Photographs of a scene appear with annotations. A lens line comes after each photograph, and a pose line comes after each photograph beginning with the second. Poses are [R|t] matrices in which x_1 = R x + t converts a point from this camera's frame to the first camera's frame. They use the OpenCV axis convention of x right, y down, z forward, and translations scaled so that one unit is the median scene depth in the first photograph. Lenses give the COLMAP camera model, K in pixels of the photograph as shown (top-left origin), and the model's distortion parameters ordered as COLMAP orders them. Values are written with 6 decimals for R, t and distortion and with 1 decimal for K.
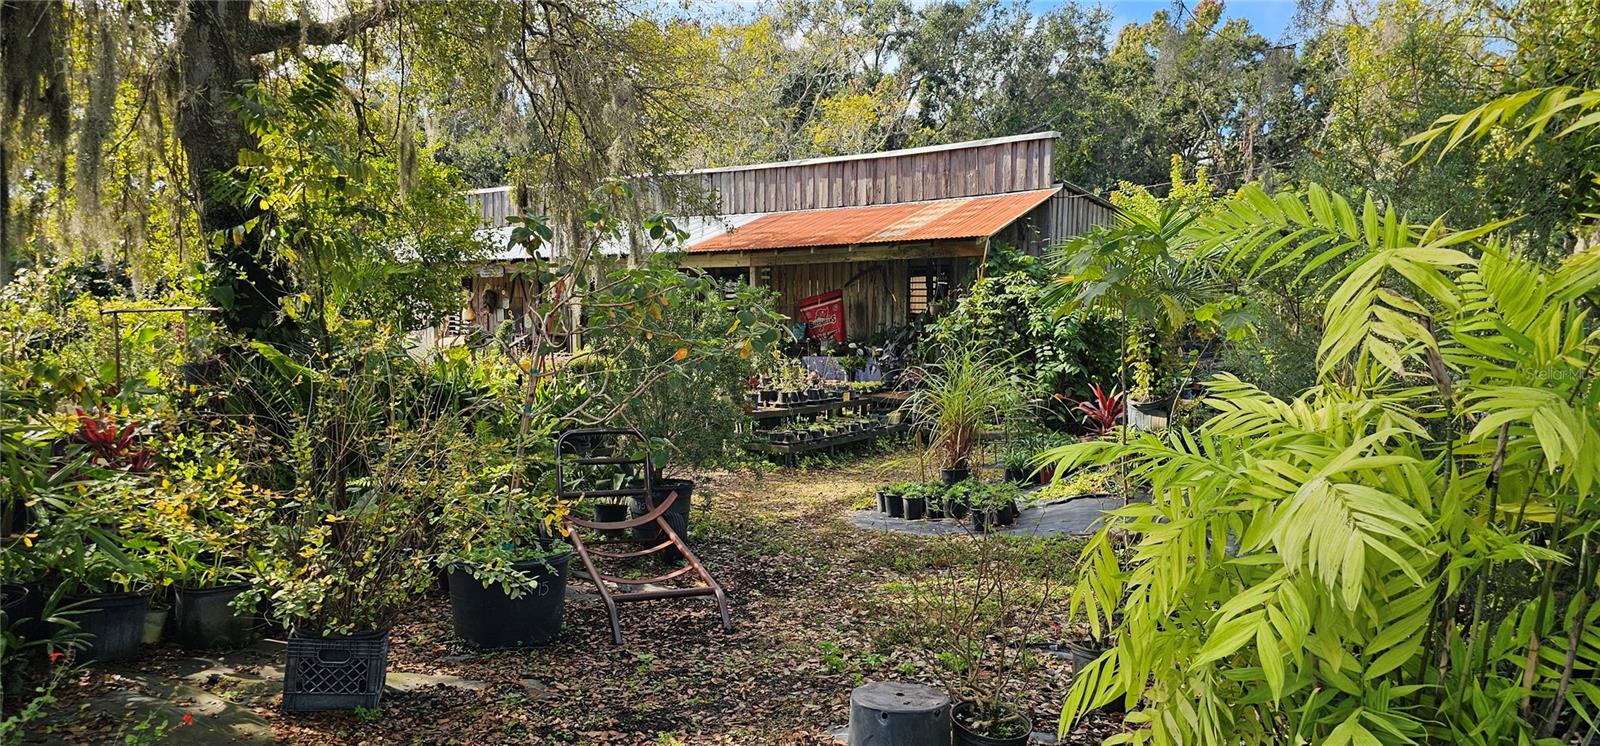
lens RADIAL K [[1099.2, 0, 800.6], [0, 1099.2, 384.3], [0, 0, 1]] dist [0.126433, -0.133734]
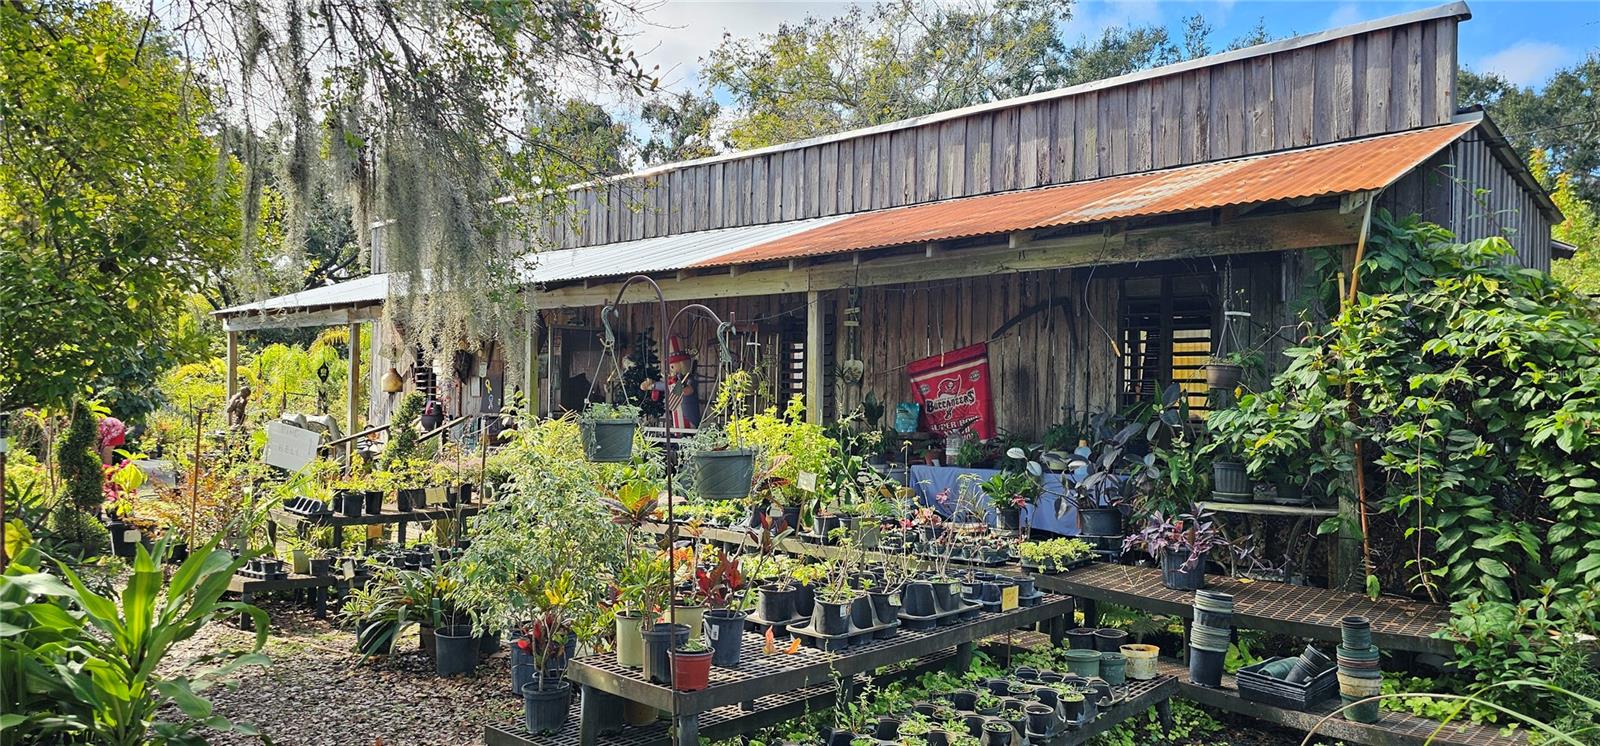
lens RADIAL K [[1099.2, 0, 800.6], [0, 1099.2, 384.3], [0, 0, 1]] dist [0.126433, -0.133734]
pose [[0.992853, 0.013987, -0.118523, 0.011873], [-0.022780, 0.997060, -0.073161, -0.026169], [0.117152, 0.075338, 0.990252, 0.495199]]
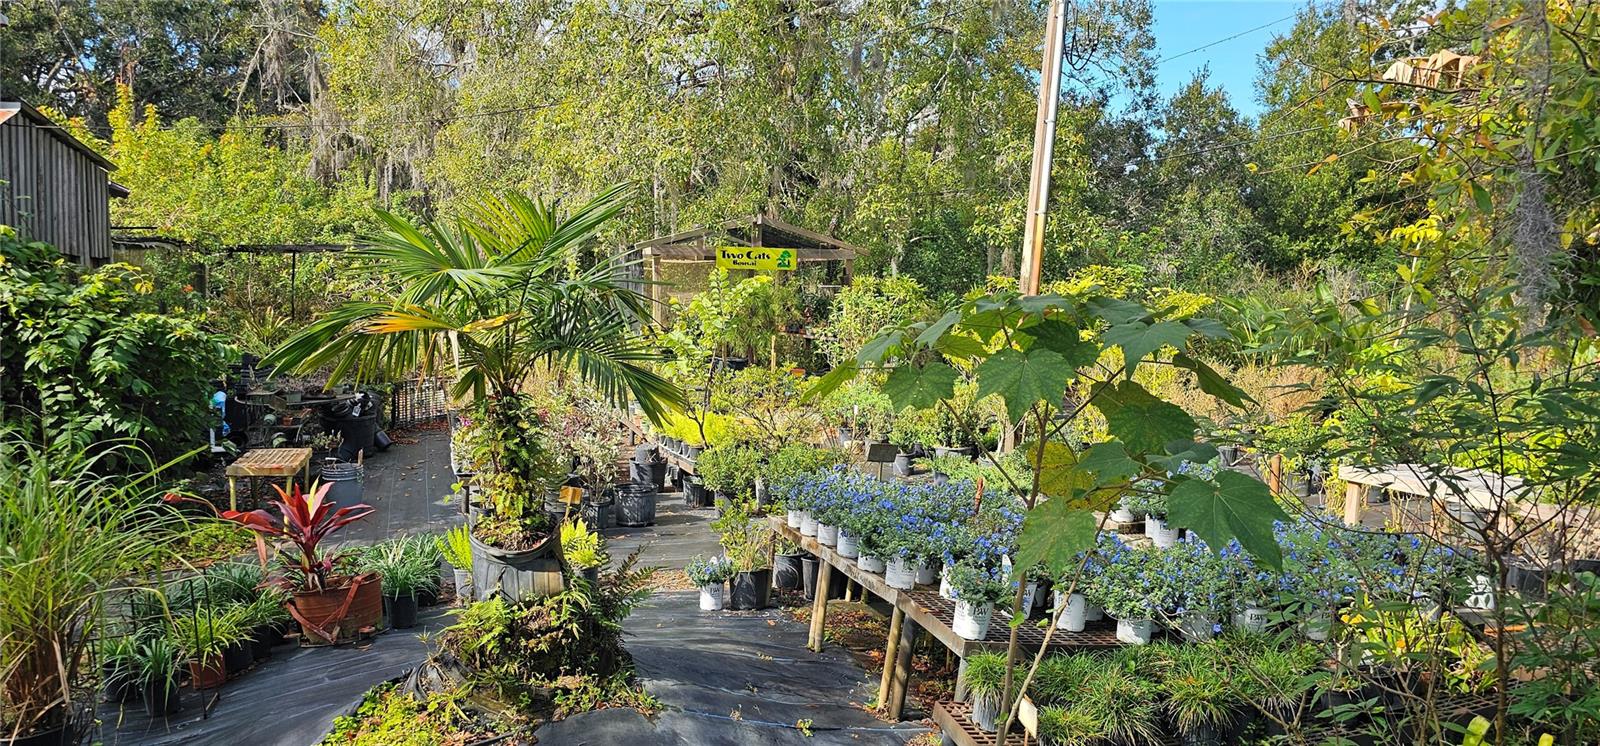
lens RADIAL K [[1099.2, 0, 800.6], [0, 1099.2, 384.3], [0, 0, 1]] dist [0.126433, -0.133734]
pose [[0.591530, -0.066633, 0.803525, -0.020002], [0.037802, 0.997775, 0.054913, -0.043303], [-0.805396, -0.002108, 0.592733, 0.275146]]
